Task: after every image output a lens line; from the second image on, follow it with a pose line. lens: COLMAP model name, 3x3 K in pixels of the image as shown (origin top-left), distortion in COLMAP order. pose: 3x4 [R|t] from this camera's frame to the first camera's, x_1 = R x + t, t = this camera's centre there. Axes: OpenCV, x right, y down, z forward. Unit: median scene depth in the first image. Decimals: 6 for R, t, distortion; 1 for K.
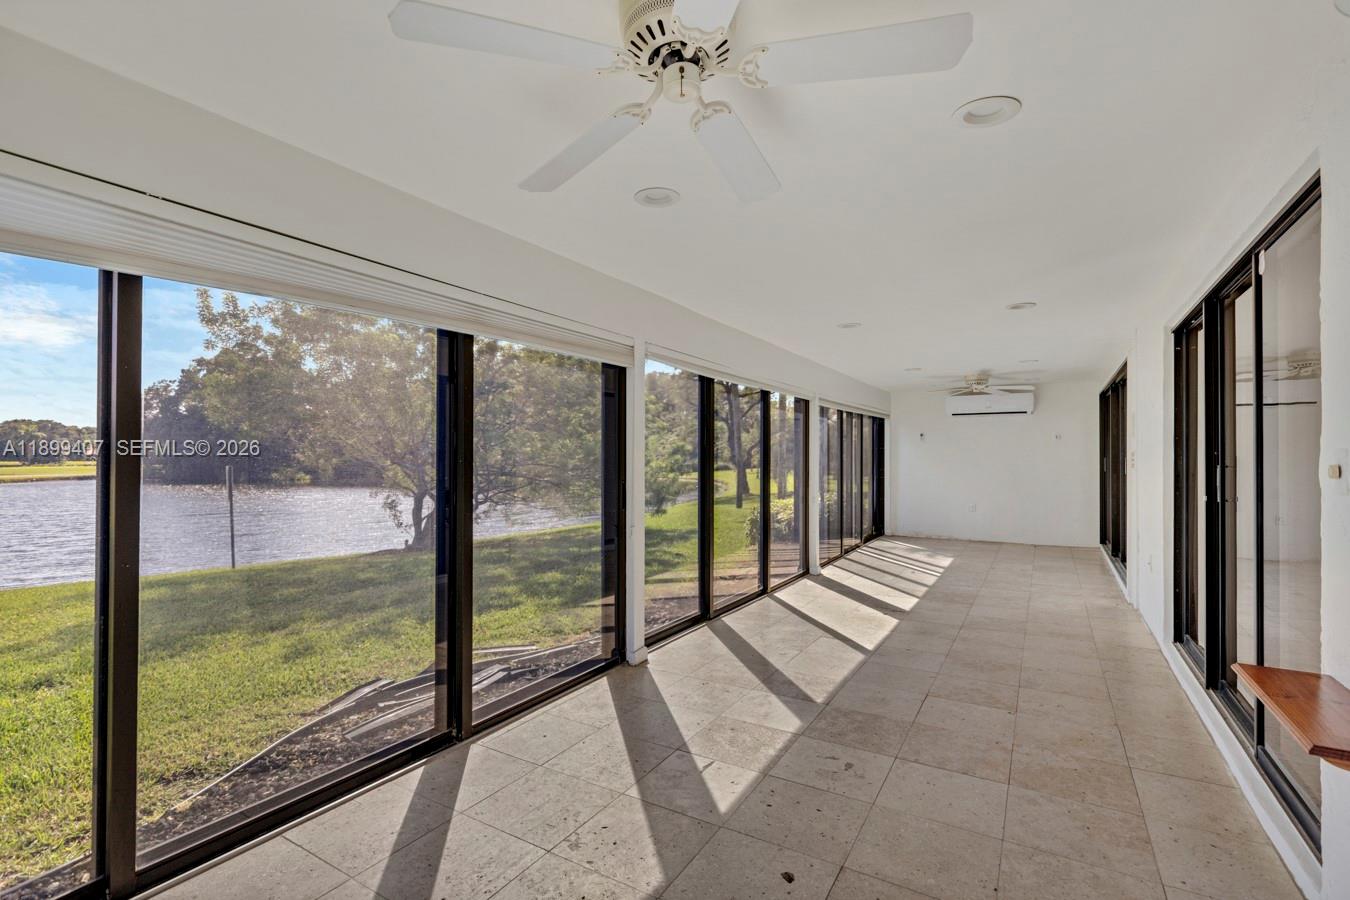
lens RADIAL K [[655.0, 0, 675.0], [0, 655.0, 450.0], [0, 0, 1]] dist [-0.002299, -0.000193]
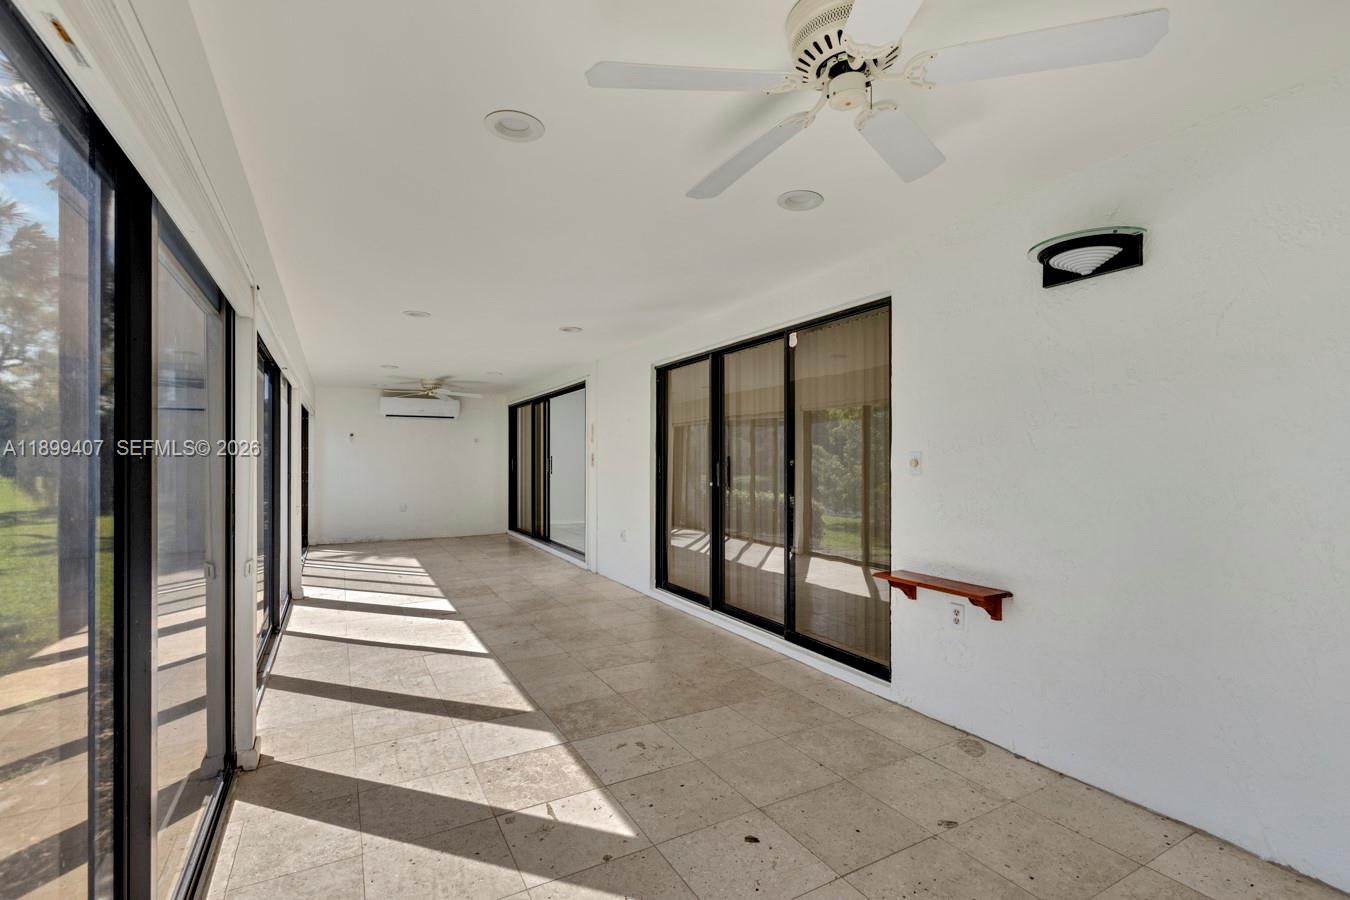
lens RADIAL K [[624.0, 0, 684.9], [0, 624.0, 440.9], [0, 0, 1]] dist [0.004583, 0.000866]
pose [[0.483909, 0.021482, 0.874855, -0.489018], [-0.006112, 0.999757, -0.021169, 0.005720], [-0.875097, 0.004896, 0.483923, 0.356289]]
